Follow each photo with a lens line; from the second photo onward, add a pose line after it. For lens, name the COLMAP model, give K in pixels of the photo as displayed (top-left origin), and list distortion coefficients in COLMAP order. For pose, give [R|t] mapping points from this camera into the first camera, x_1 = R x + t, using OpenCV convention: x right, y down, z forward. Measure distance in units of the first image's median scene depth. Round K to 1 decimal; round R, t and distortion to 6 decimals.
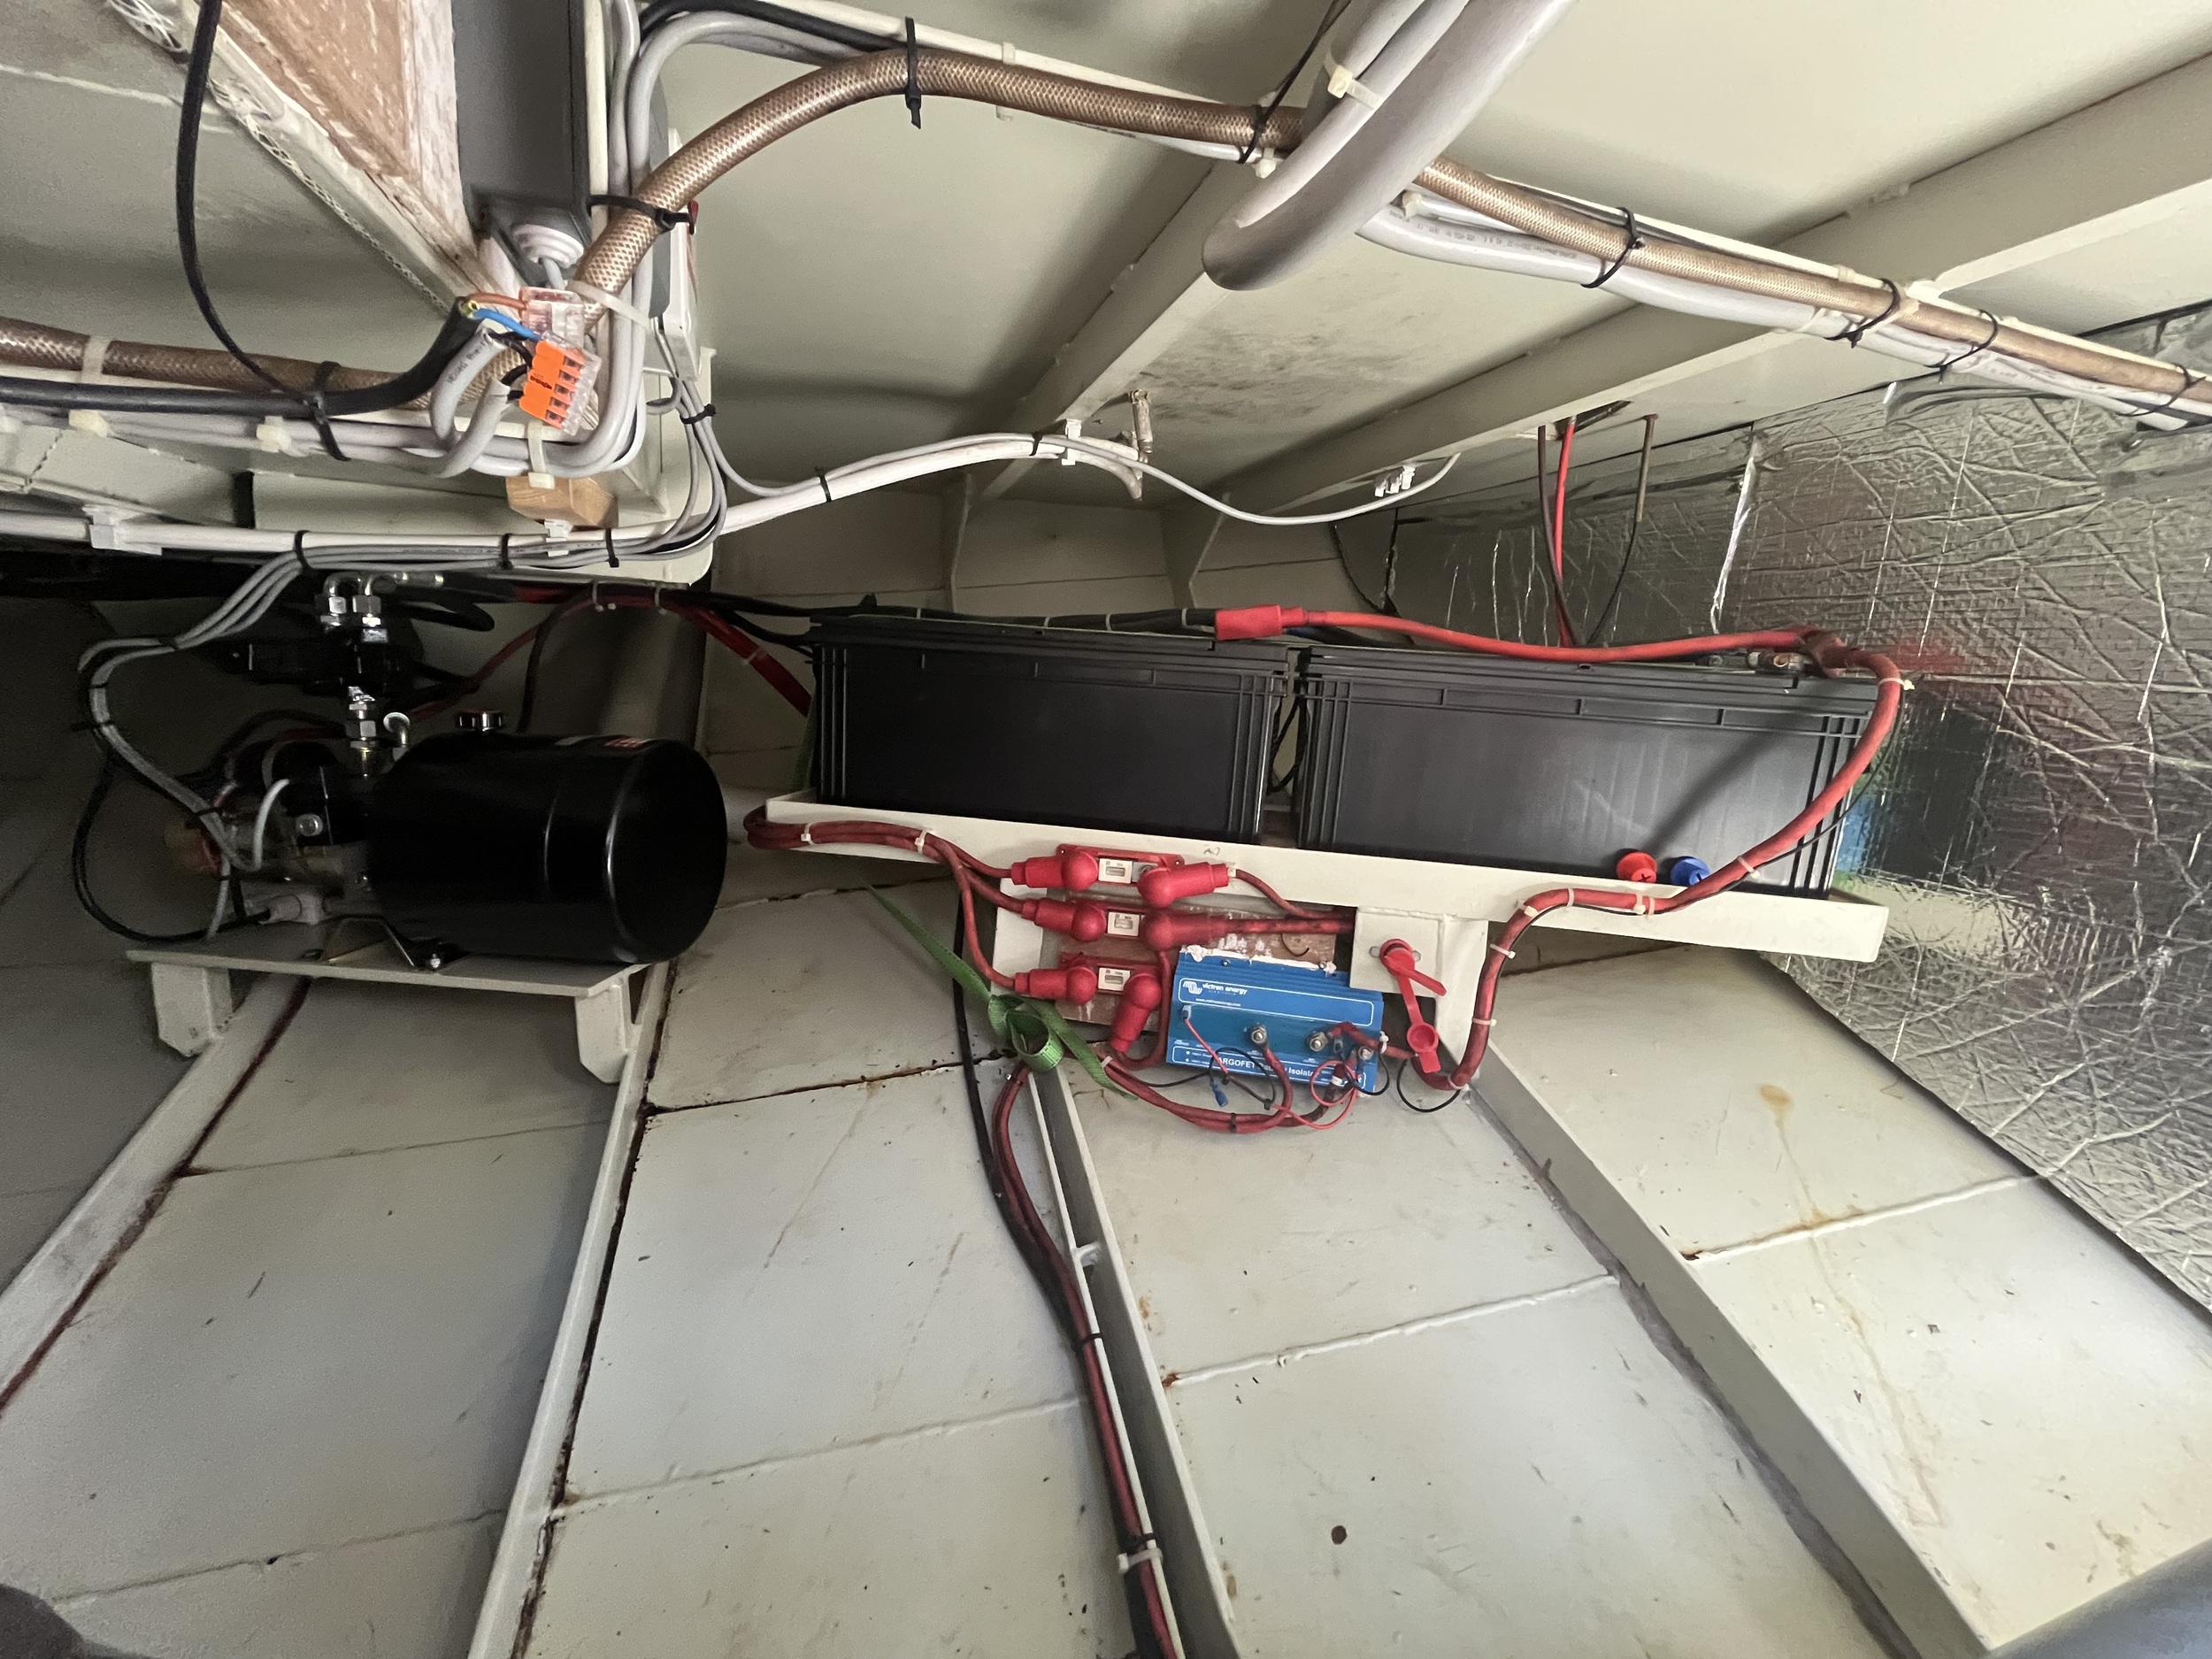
lens RADIAL K [[900.4, 0, 1105.5], [0, 900.4, 824.6], [0, 0, 1]] dist [-0.003101, 0.000199]
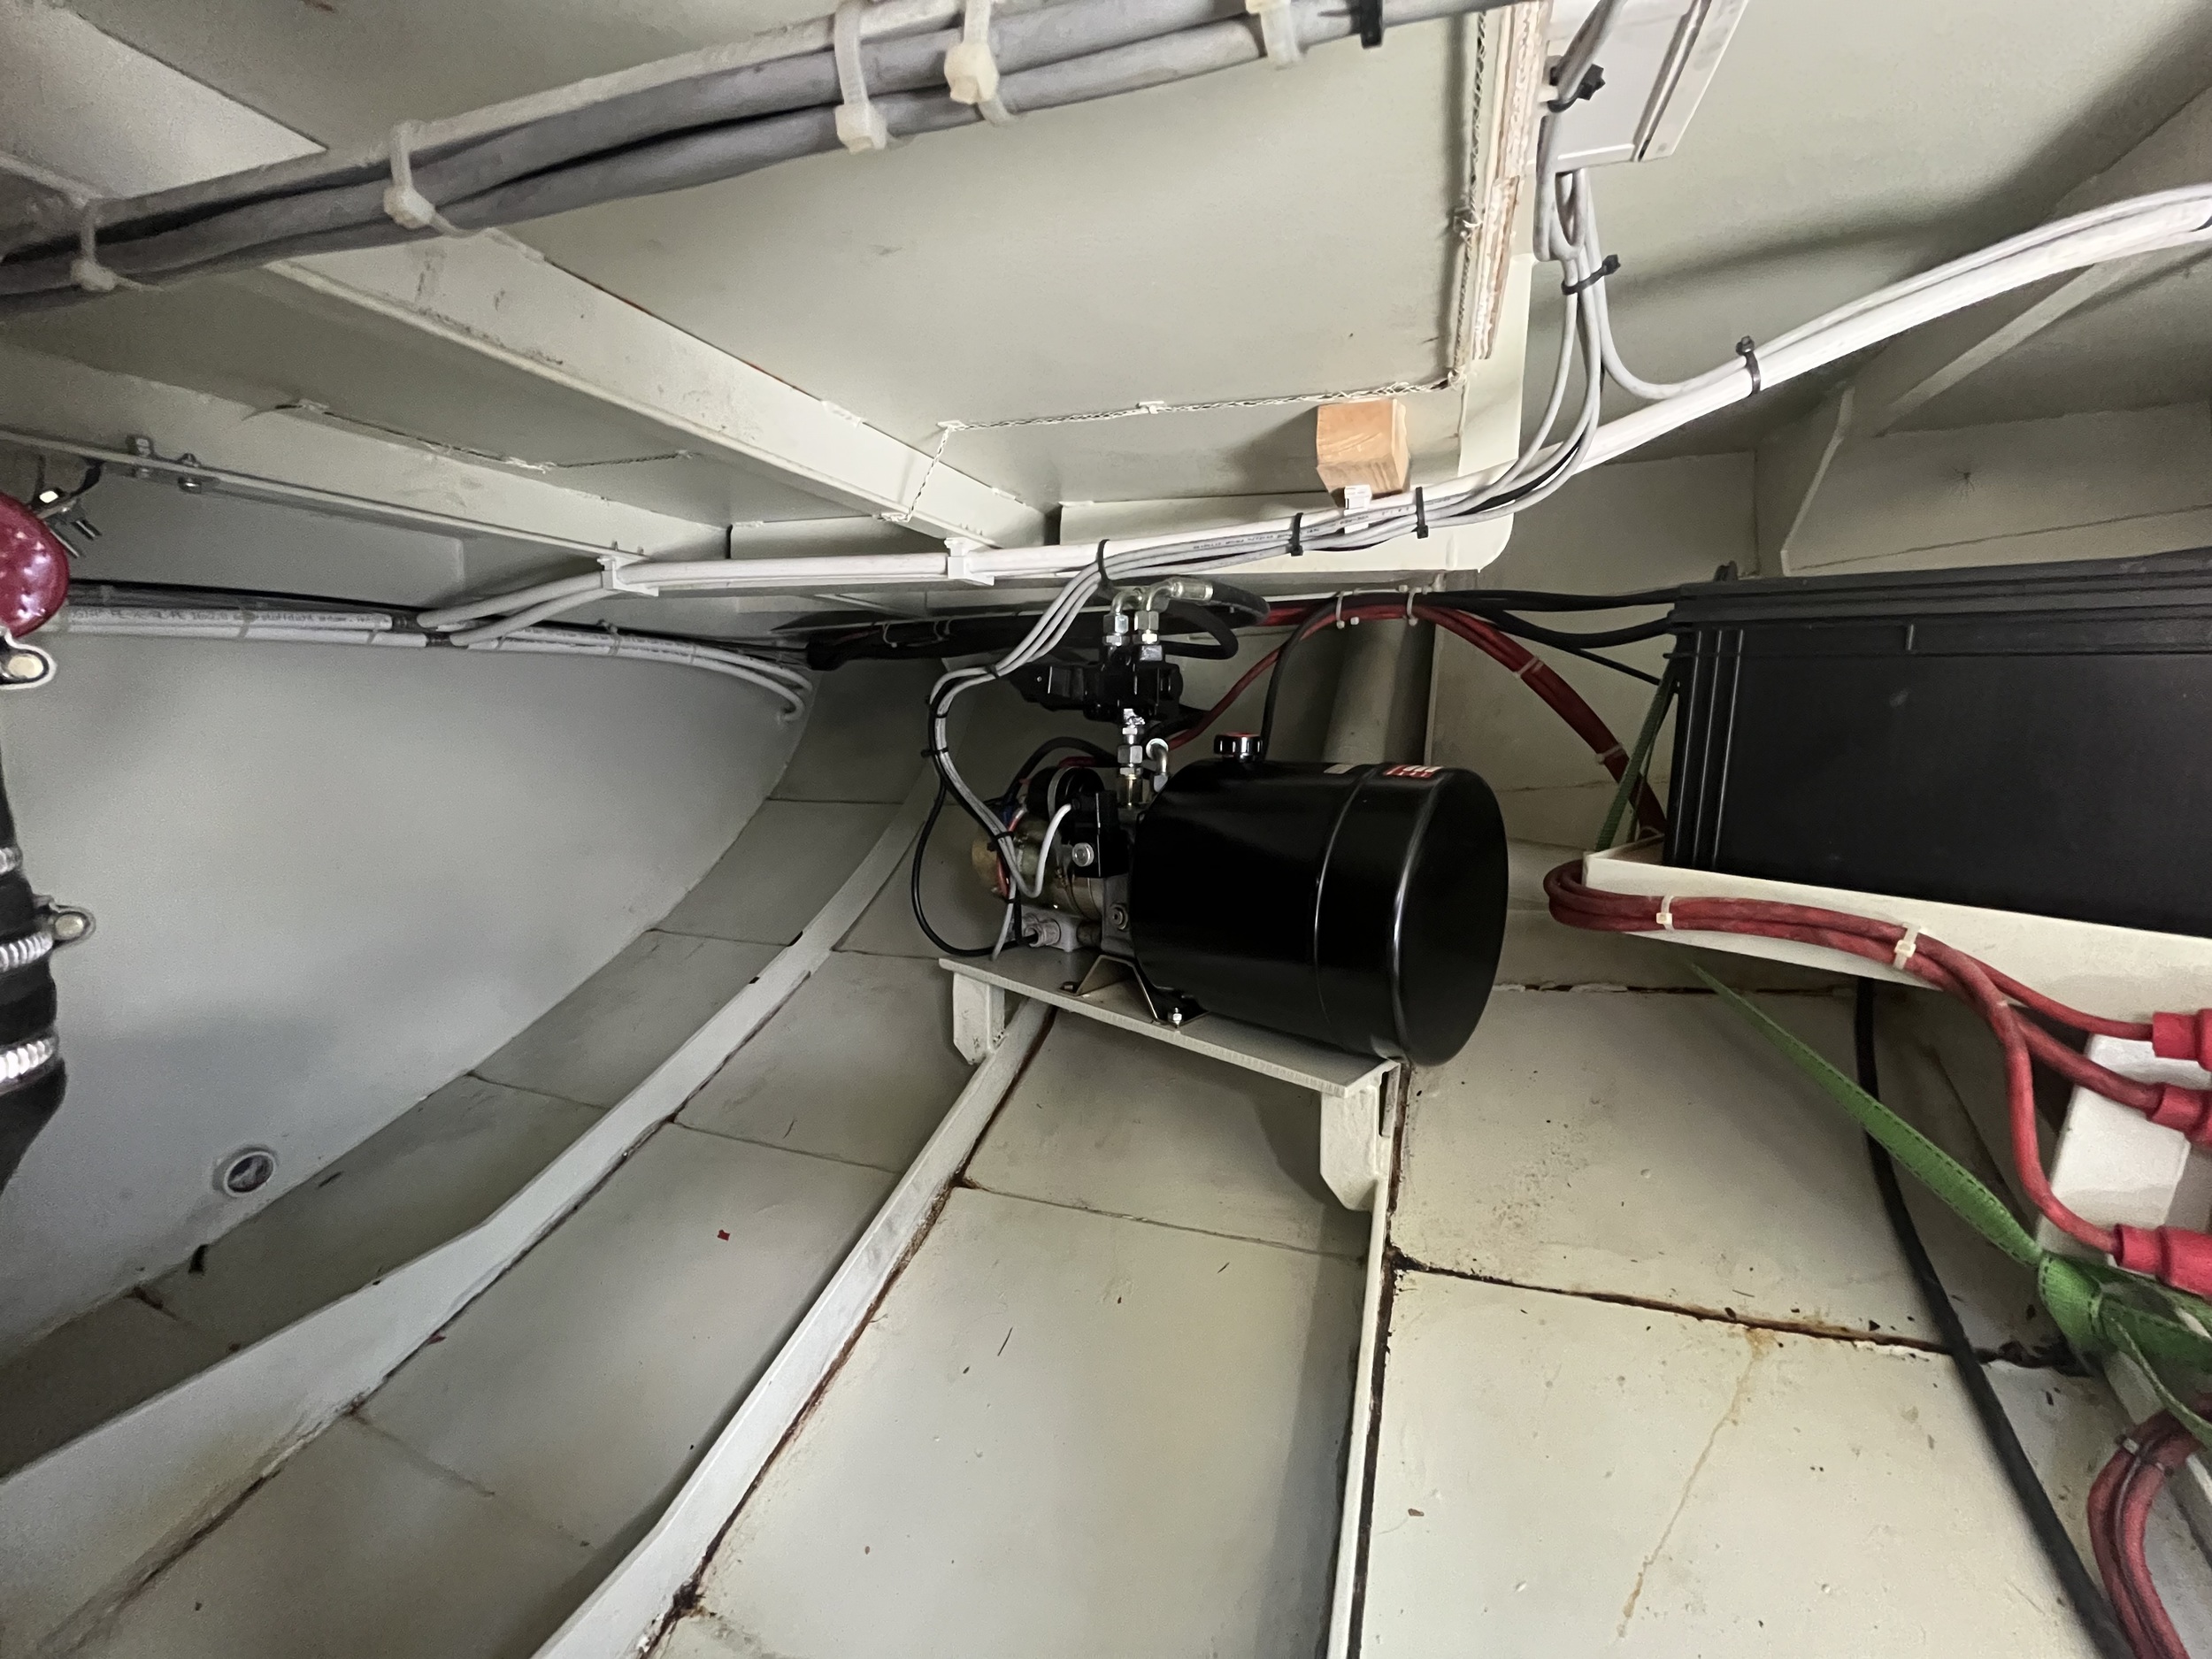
lens RADIAL K [[900.4, 0, 1105.5], [0, 900.4, 824.6], [0, 0, 1]] dist [-0.003101, 0.000199]
pose [[0.791621, 0.040779, -0.609650, -0.267929], [-0.075938, 0.996601, -0.031942, -0.002019], [0.606275, 0.071581, 0.792027, 0.241724]]
